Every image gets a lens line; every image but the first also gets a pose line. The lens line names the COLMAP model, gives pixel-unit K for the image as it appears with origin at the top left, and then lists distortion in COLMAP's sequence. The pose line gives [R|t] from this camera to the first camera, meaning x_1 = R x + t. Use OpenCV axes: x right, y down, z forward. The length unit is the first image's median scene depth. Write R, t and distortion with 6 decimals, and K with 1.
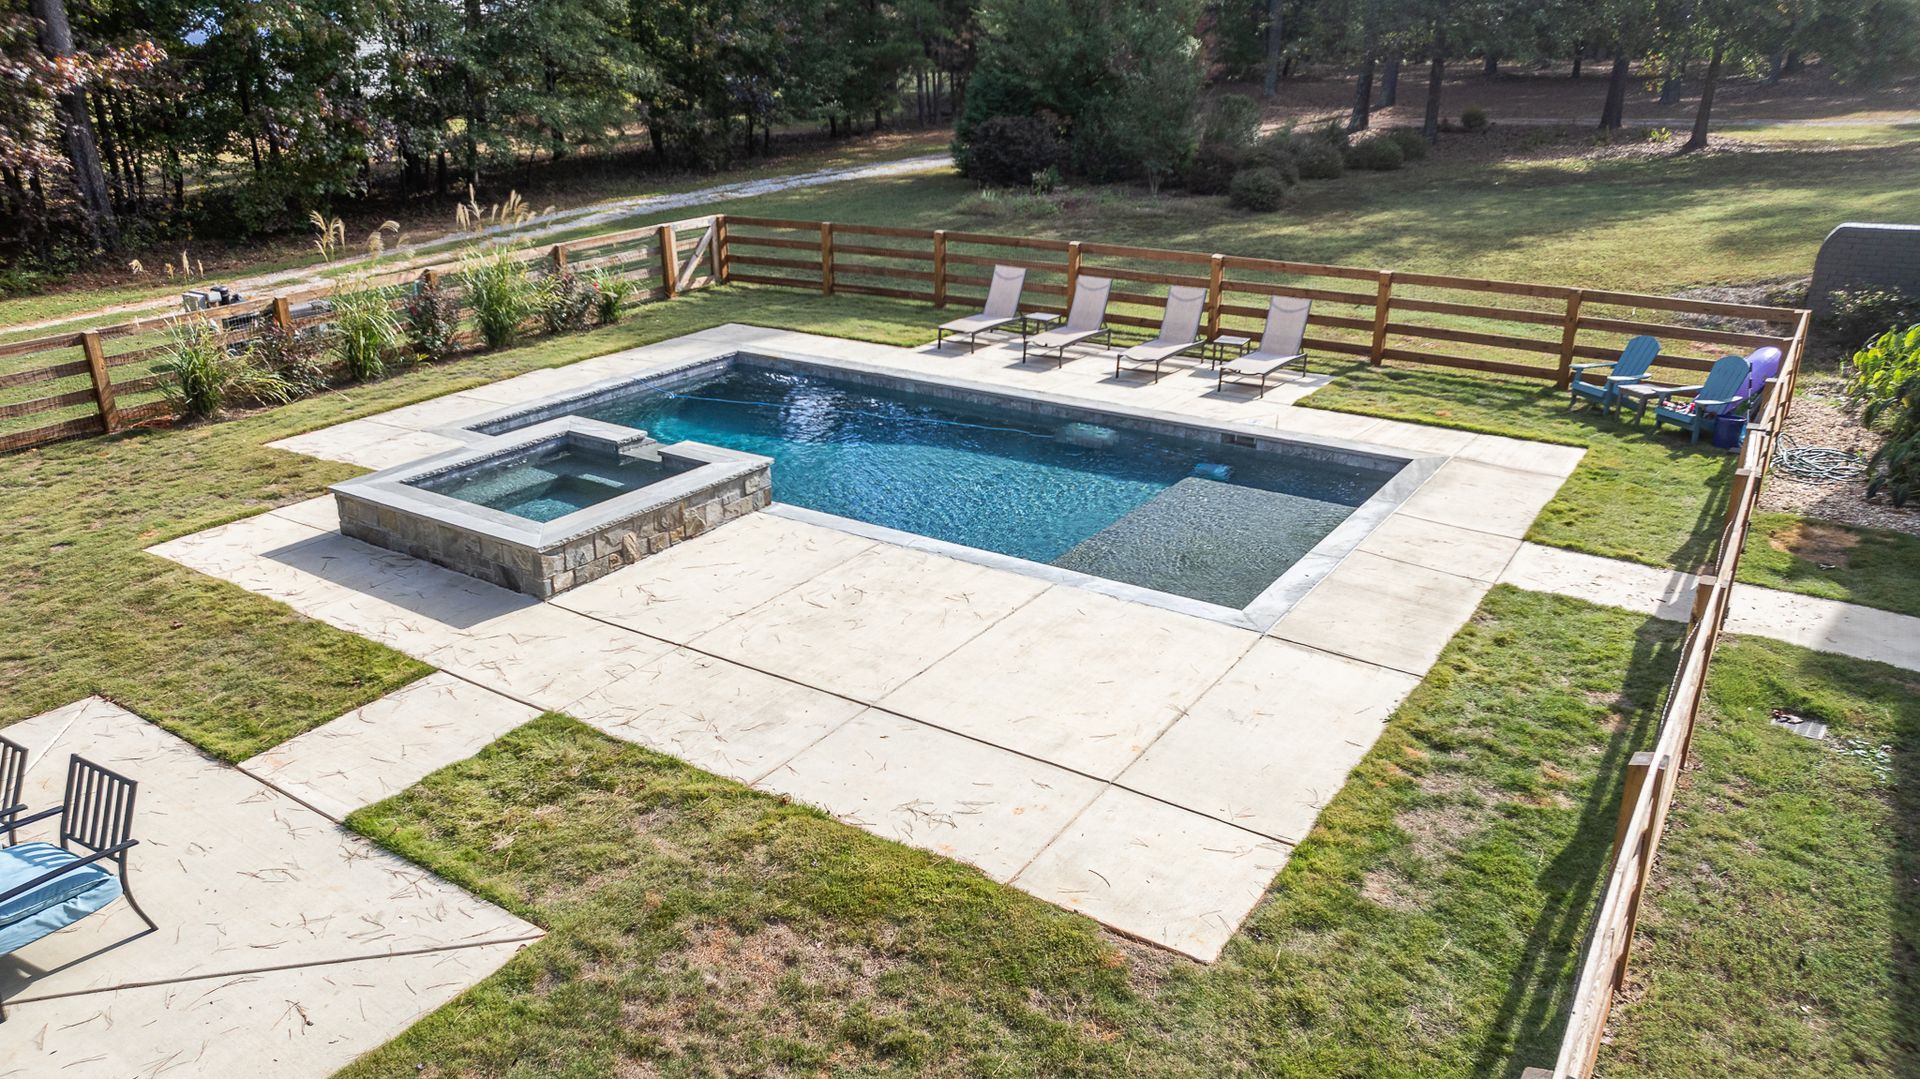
lens RADIAL K [[1347.5, 0, 960.0], [0, 1347.5, 539.5], [0, 0, 1]] dist [-0.022778, 0.006207]
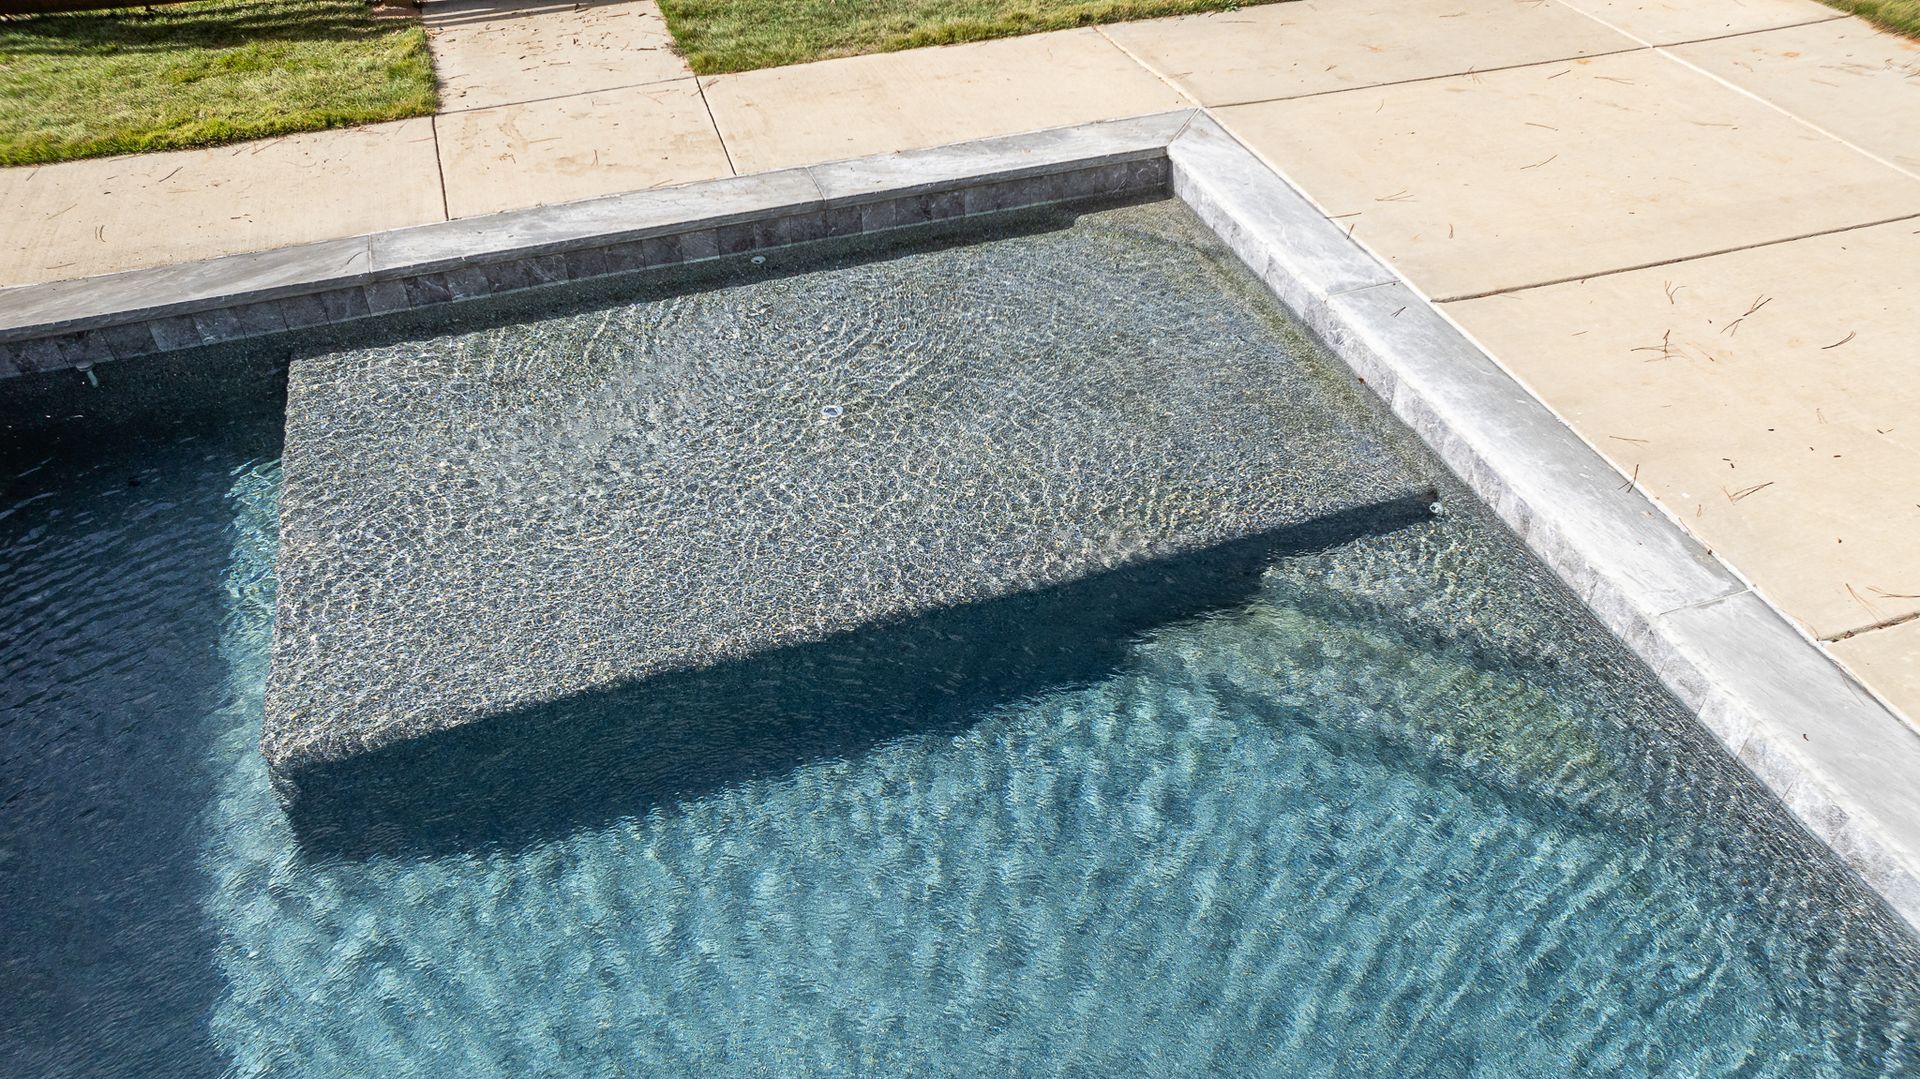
lens RADIAL K [[1347.5, 0, 960.0], [0, 1347.5, 539.5], [0, 0, 1]] dist [-0.022778, 0.006207]
pose [[-0.794342, -0.398206, 0.458751, -0.025895], [0.213091, 0.524540, 0.824287, -0.227749], [-0.568870, 0.752522, -0.331810, 0.922867]]
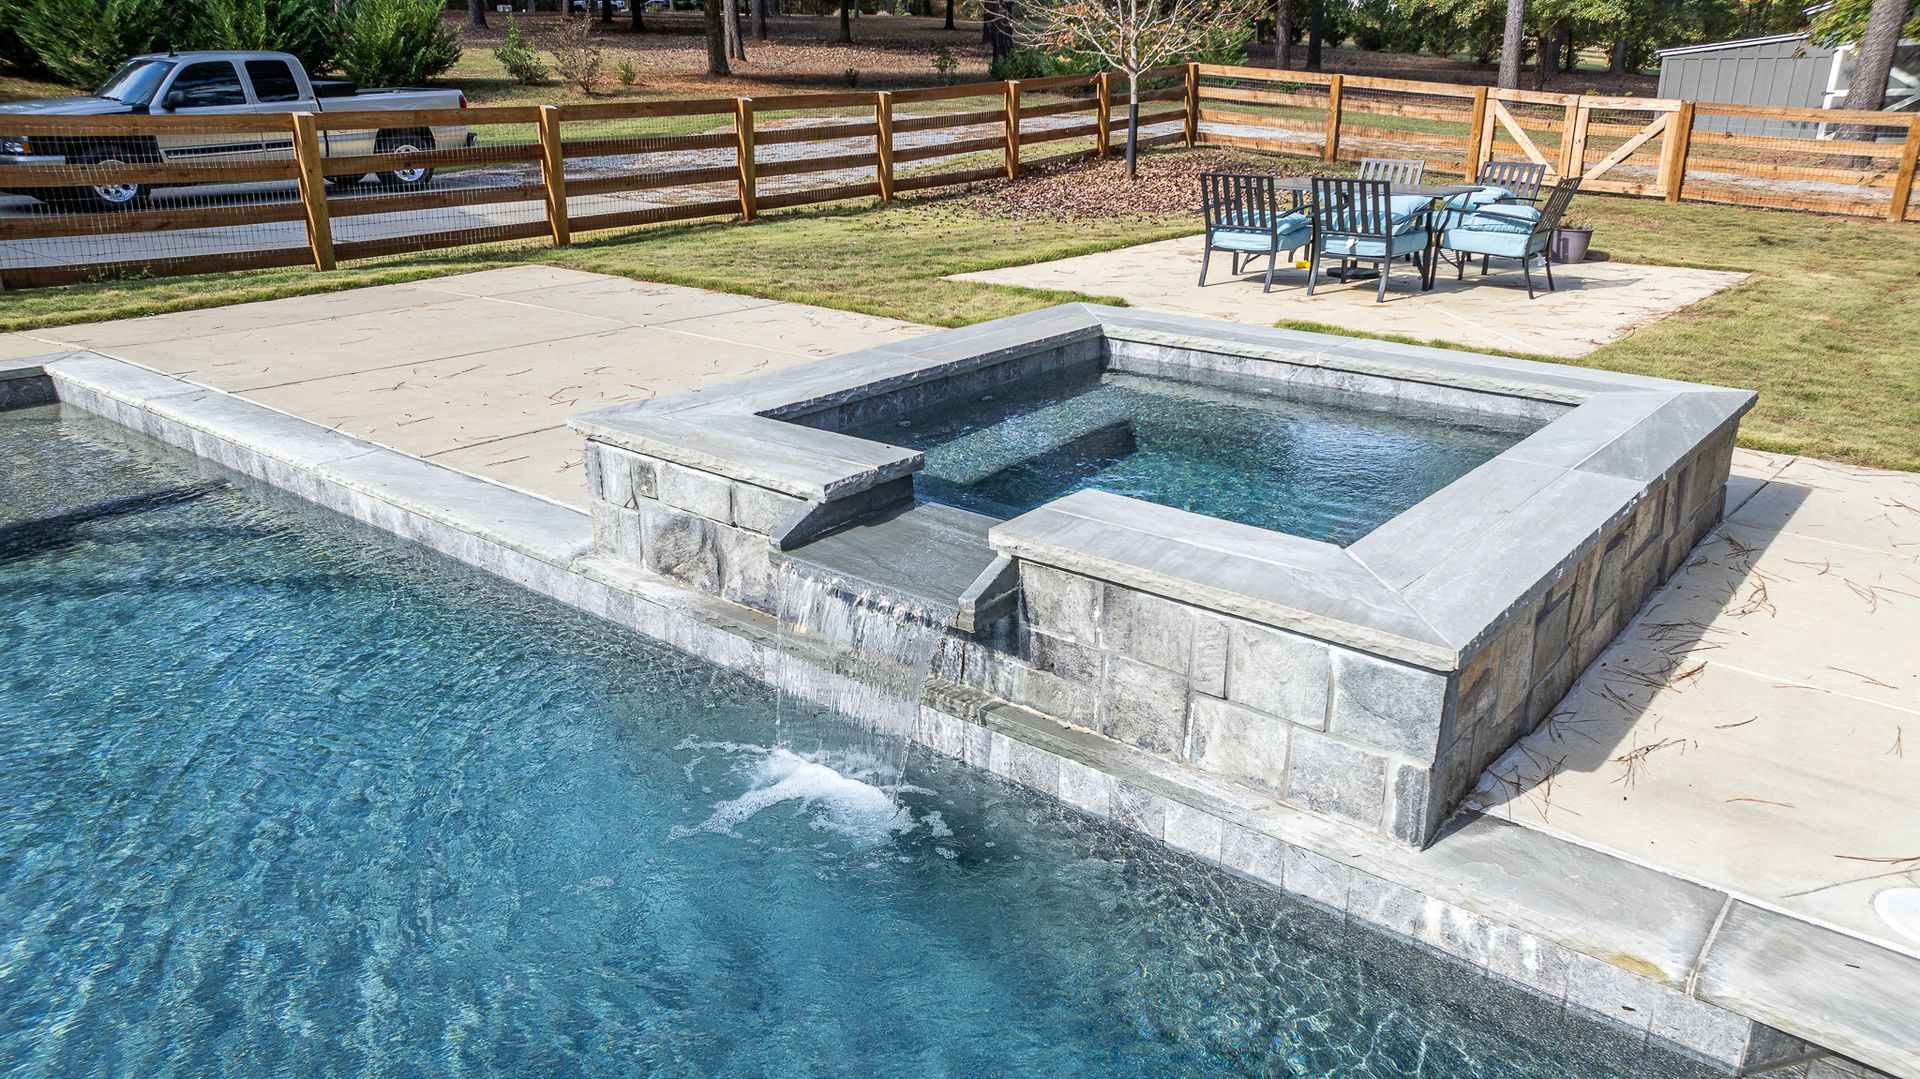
lens RADIAL K [[1352.7, 0, 960.0], [0, 1352.7, 539.5], [0, 0, 1]] dist [-0.021465, 0.000828]
pose [[-0.994683, -0.030607, 0.098330, -0.222403], [0.039671, 0.767245, 0.640126, -0.204418], [-0.095036, 0.640623, -0.761952, 1.049198]]
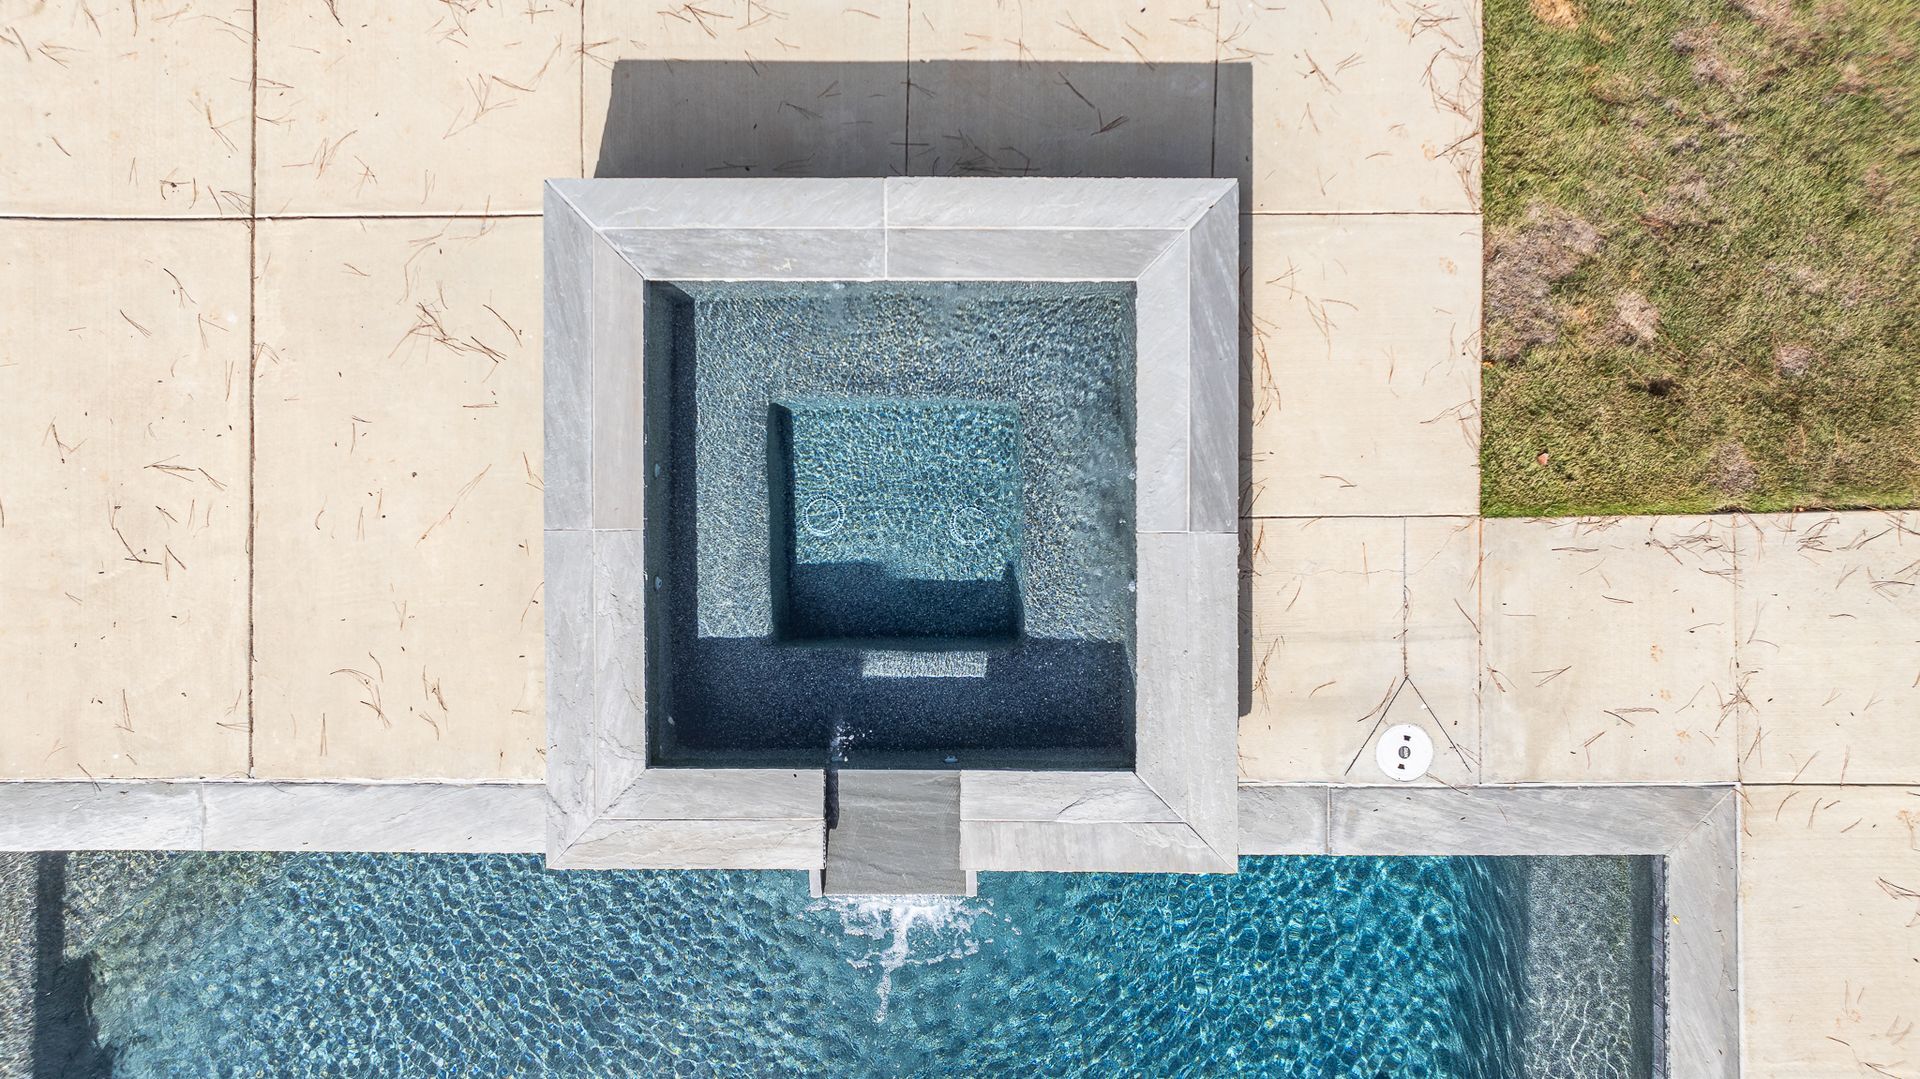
lens RADIAL K [[1347.5, 0, 960.0], [0, 1347.5, 539.5], [0, 0, 1]] dist [-0.022778, 0.006207]
pose [[-0.833132, 0.553030, 0.007055, -0.257264], [-0.187879, -0.294989, 0.936847, -0.380622], [0.520186, 0.779191, 0.349668, 0.693976]]
